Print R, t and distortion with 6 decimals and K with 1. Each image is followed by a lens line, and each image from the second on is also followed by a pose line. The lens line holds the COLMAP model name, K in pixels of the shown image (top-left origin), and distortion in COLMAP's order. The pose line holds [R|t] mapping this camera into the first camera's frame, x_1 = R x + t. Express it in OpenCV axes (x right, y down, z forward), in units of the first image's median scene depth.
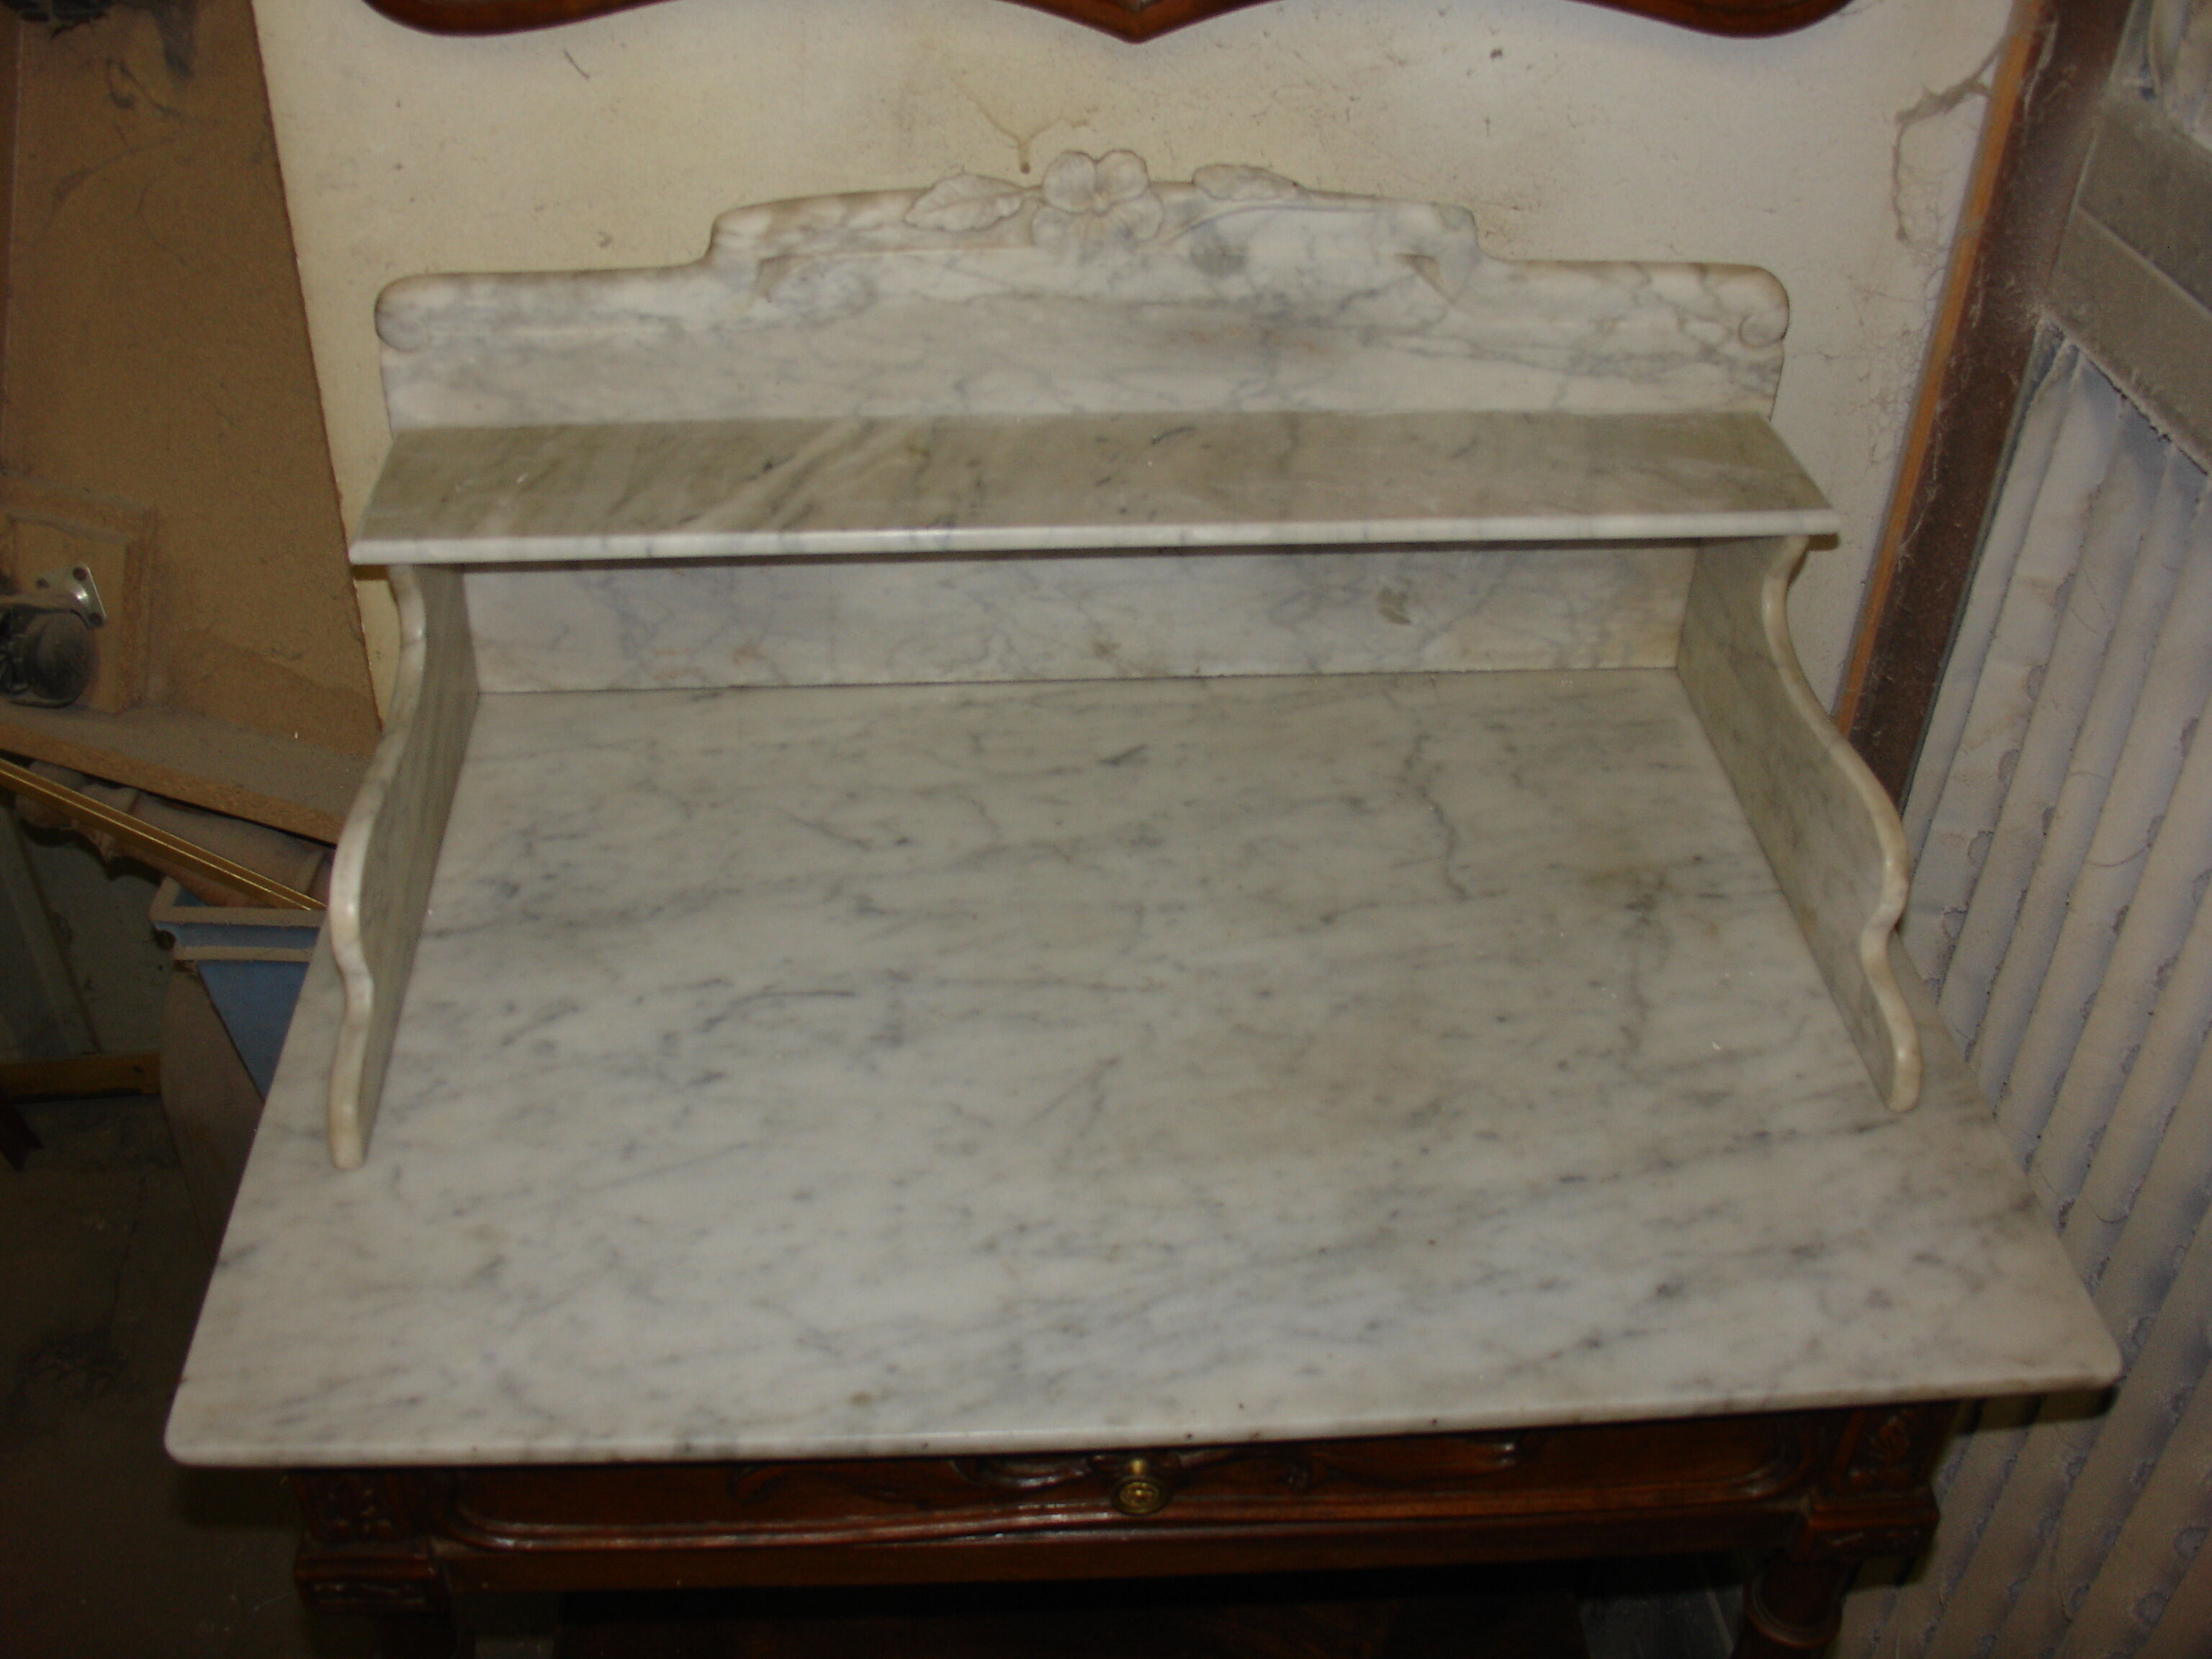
lens RADIAL K [[2209.4, 0, 1083.6], [0, 2209.4, 797.3], [0, 0, 1]] dist [-0.203780, 0.235693]
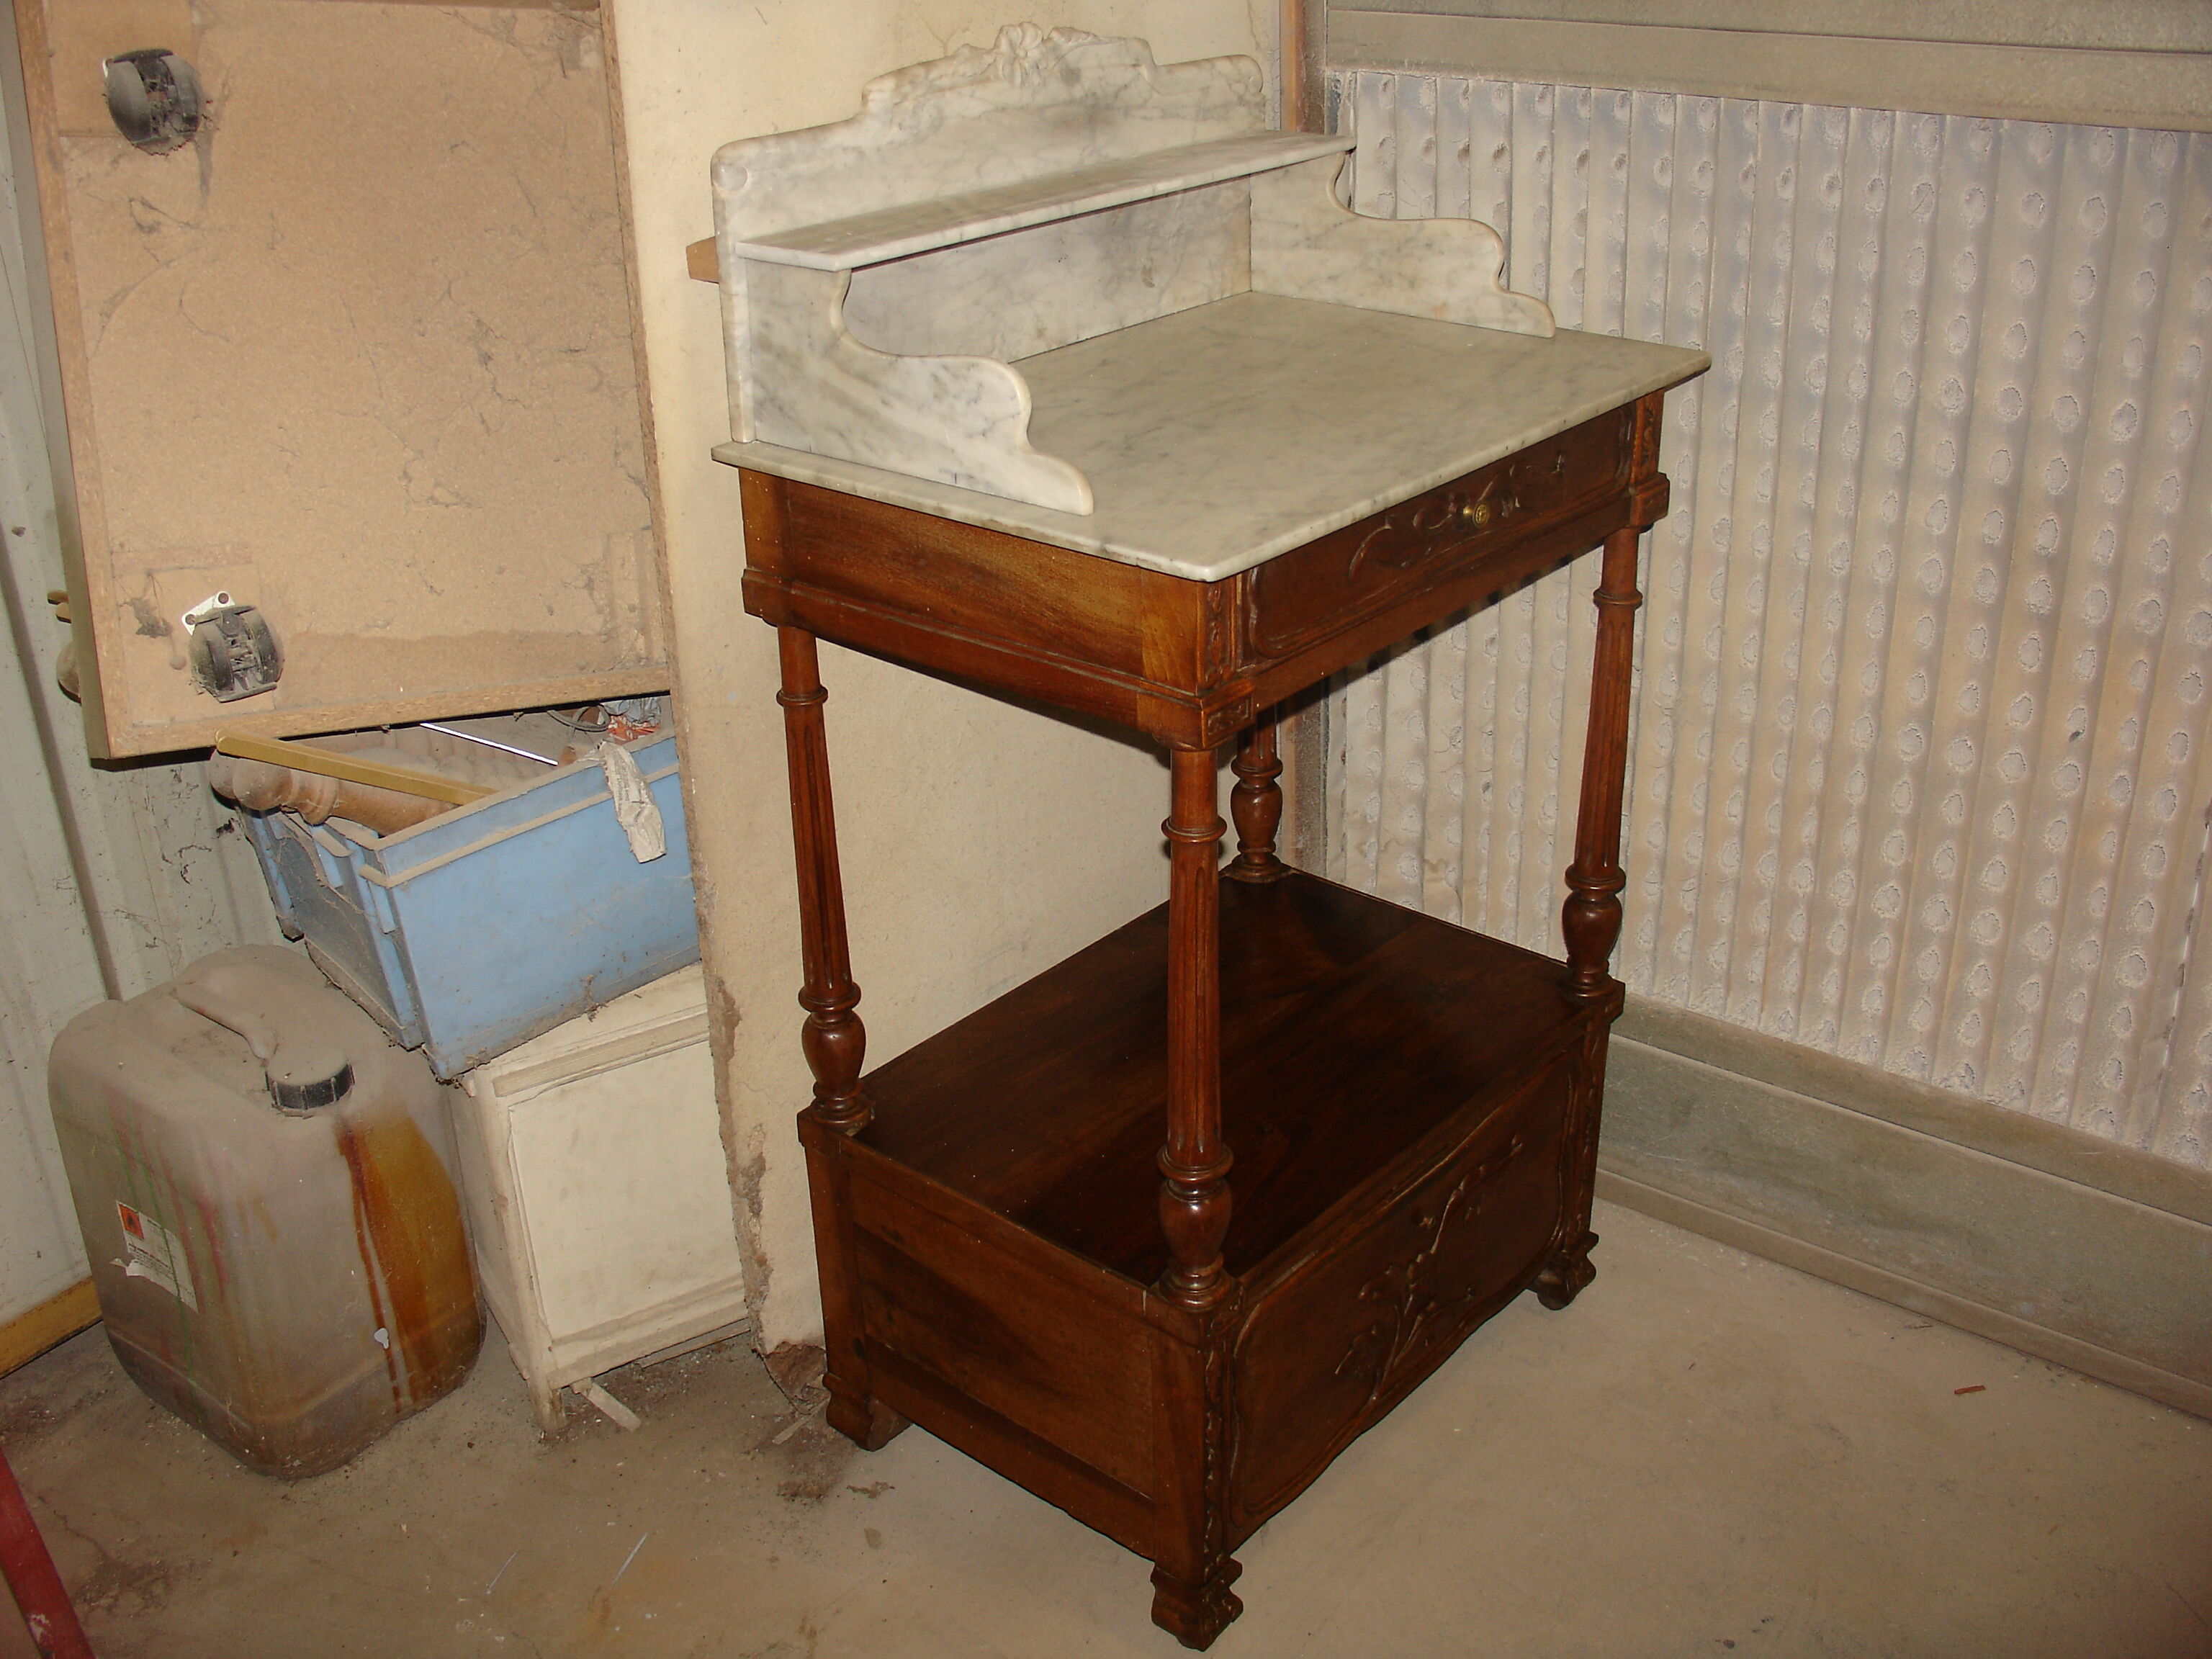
lens RADIAL K [[2209.4, 0, 1083.6], [0, 2209.4, 797.3], [0, 0, 1]] dist [-0.203780, 0.235693]
pose [[0.700137, -0.339605, 0.628073, -1.295216], [0.464257, 0.884838, -0.039085, 0.373410], [-0.542469, 0.318953, 0.777172, -0.242944]]
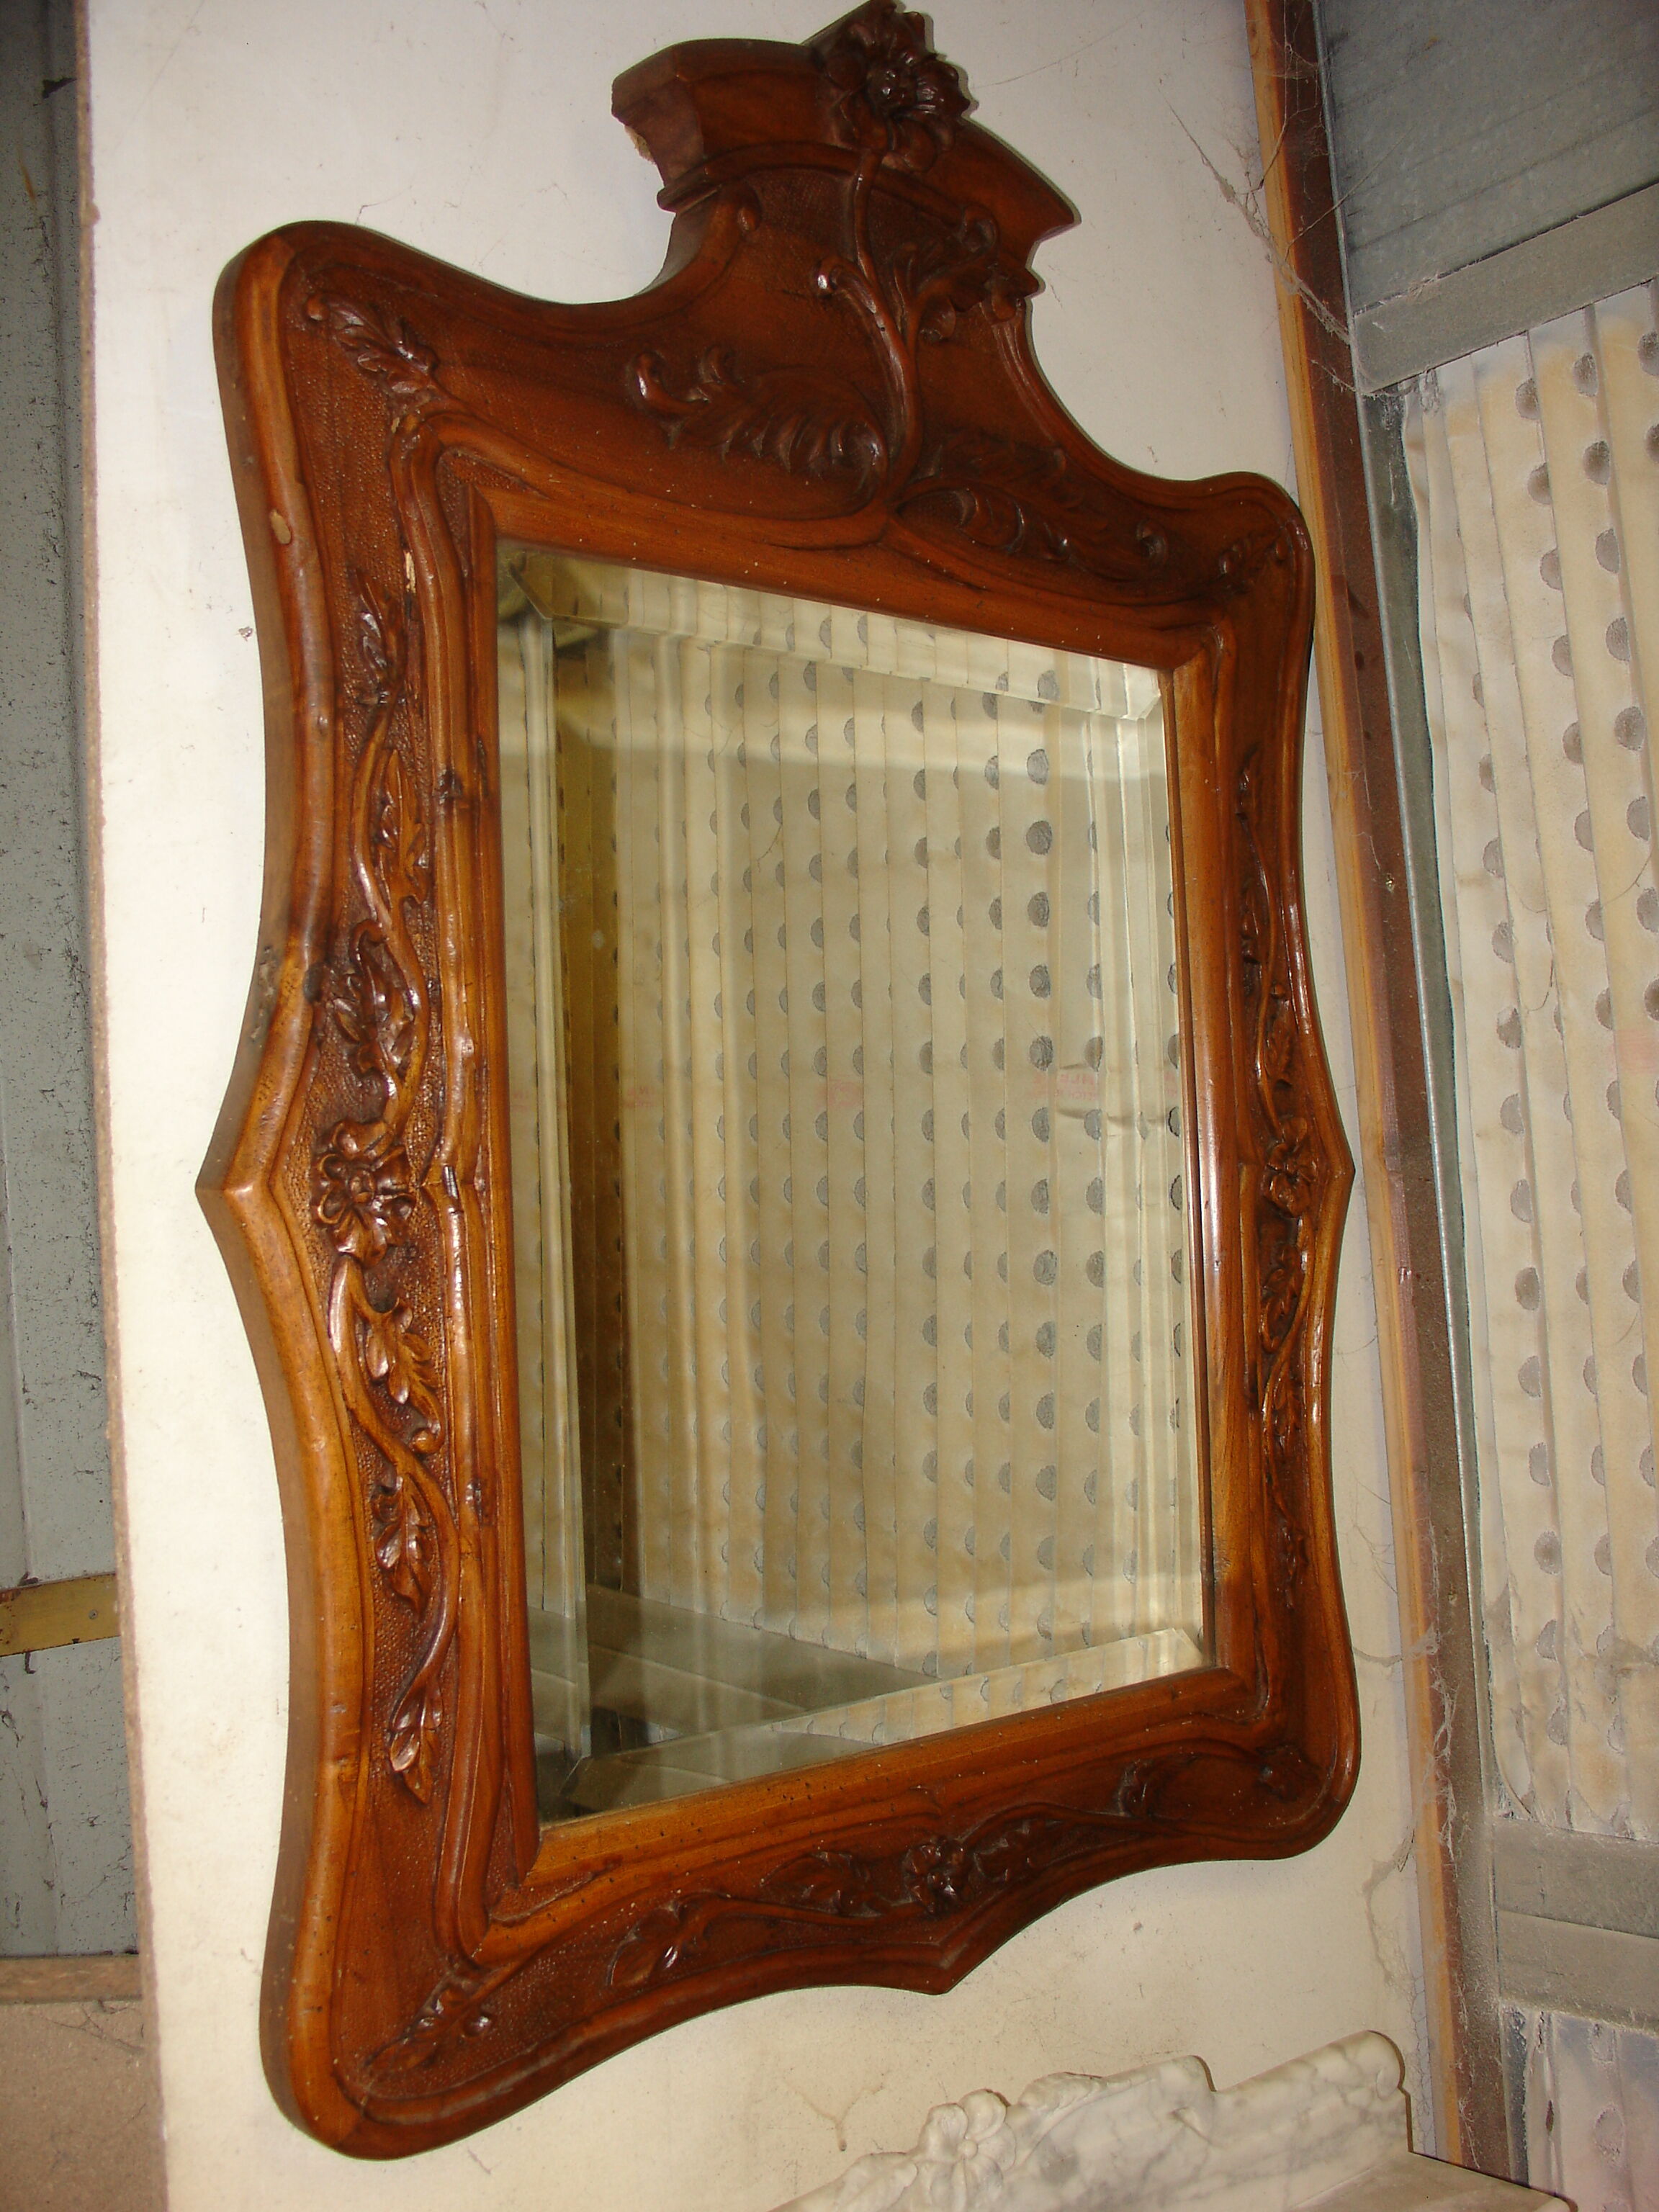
lens RADIAL K [[2206.3, 0, 820.8], [0, 2206.3, 1129.7], [0, 0, 1]] dist [-0.197441, 0.220664]
pose [[0.818457, -0.039082, 0.573237, -0.625433], [0.408550, 0.741092, -0.532795, -0.112847], [-0.403998, 0.670266, 0.622519, 0.036490]]
